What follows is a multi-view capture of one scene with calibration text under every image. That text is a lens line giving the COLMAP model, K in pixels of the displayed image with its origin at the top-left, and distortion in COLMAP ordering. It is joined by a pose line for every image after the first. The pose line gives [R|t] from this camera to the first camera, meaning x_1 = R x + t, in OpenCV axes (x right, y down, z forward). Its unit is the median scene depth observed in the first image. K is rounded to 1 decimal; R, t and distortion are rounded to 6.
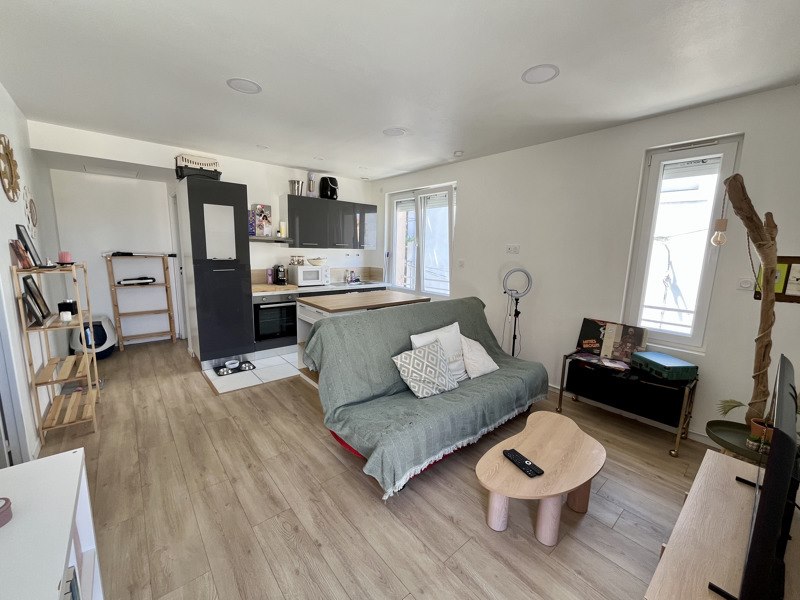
lens RADIAL K [[328.4, 0, 400.0], [0, 328.4, 300.0], [0, 0, 1]] dist [0.000234, -0.000560]
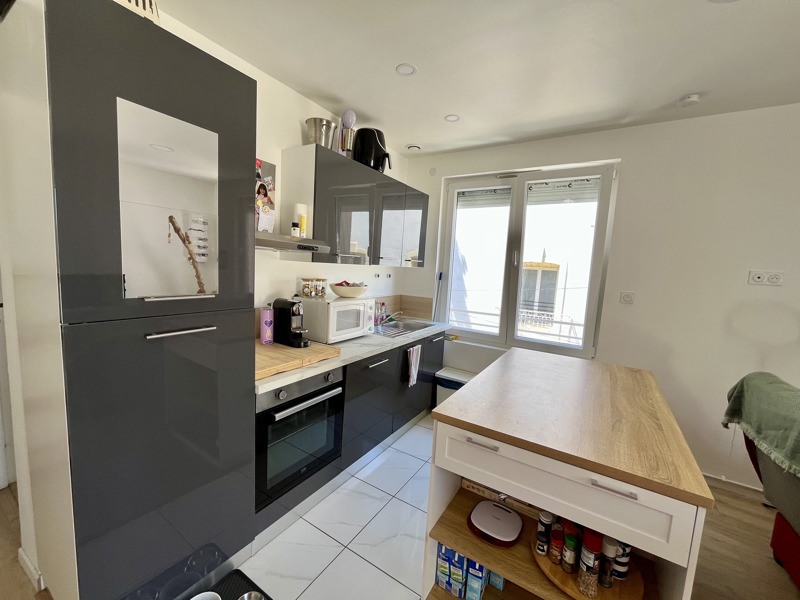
lens RADIAL K [[328.4, 0, 400.0], [0, 328.4, 300.0], [0, 0, 1]] dist [0.000234, -0.000560]
pose [[0.953869, -0.004850, 0.300185, -0.348570], [0.017273, 0.999100, -0.038744, -0.084343], [-0.299726, 0.042142, 0.953094, 0.516884]]
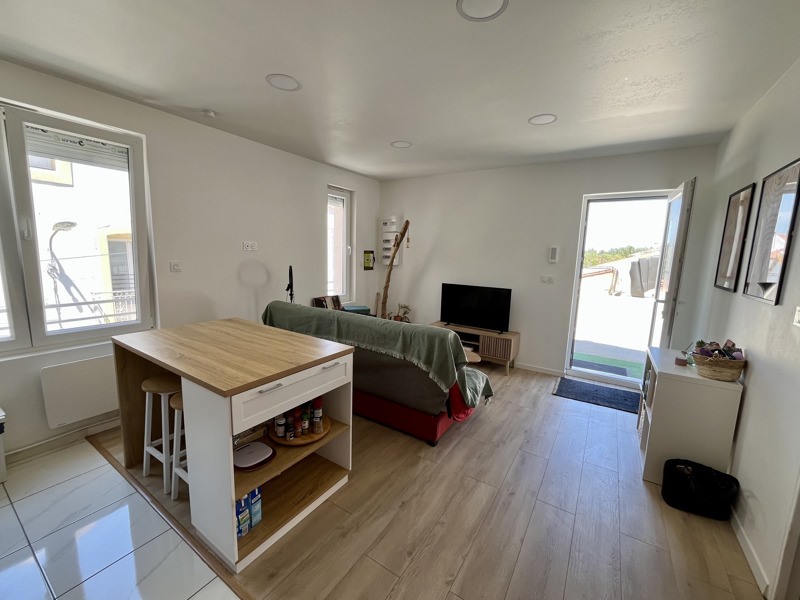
lens RADIAL K [[328.4, 0, 400.0], [0, 328.4, 300.0], [0, 0, 1]] dist [0.000234, -0.000560]
pose [[-0.290231, -0.169027, 0.941911, -0.549537], [0.118560, 0.970343, 0.210661, -0.122829], [-0.949584, 0.172813, -0.261584, 0.693524]]
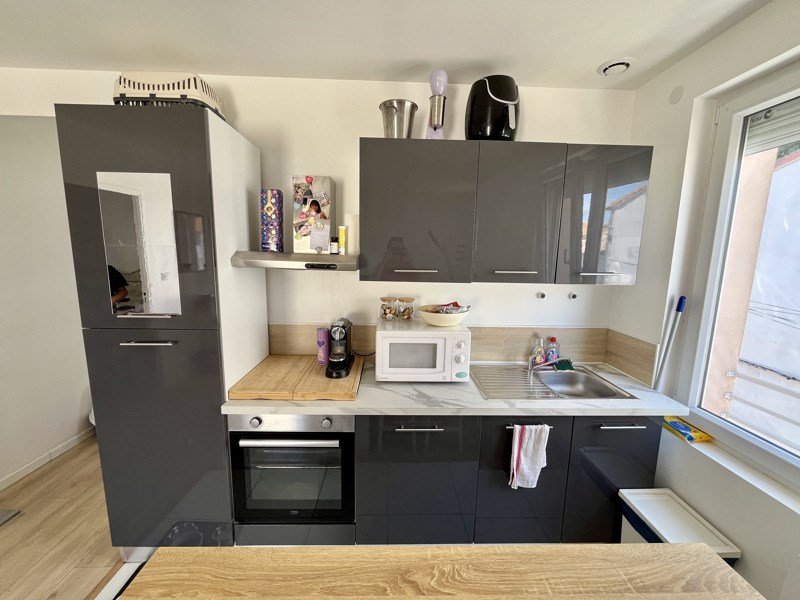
lens RADIAL K [[328.4, 0, 400.0], [0, 328.4, 300.0], [0, 0, 1]] dist [0.000234, -0.000560]
pose [[0.775971, 0.084849, -0.625036, -0.057603], [-0.100285, 0.994903, 0.010557, -0.141210], [0.622746, 0.054490, 0.780525, 0.709533]]
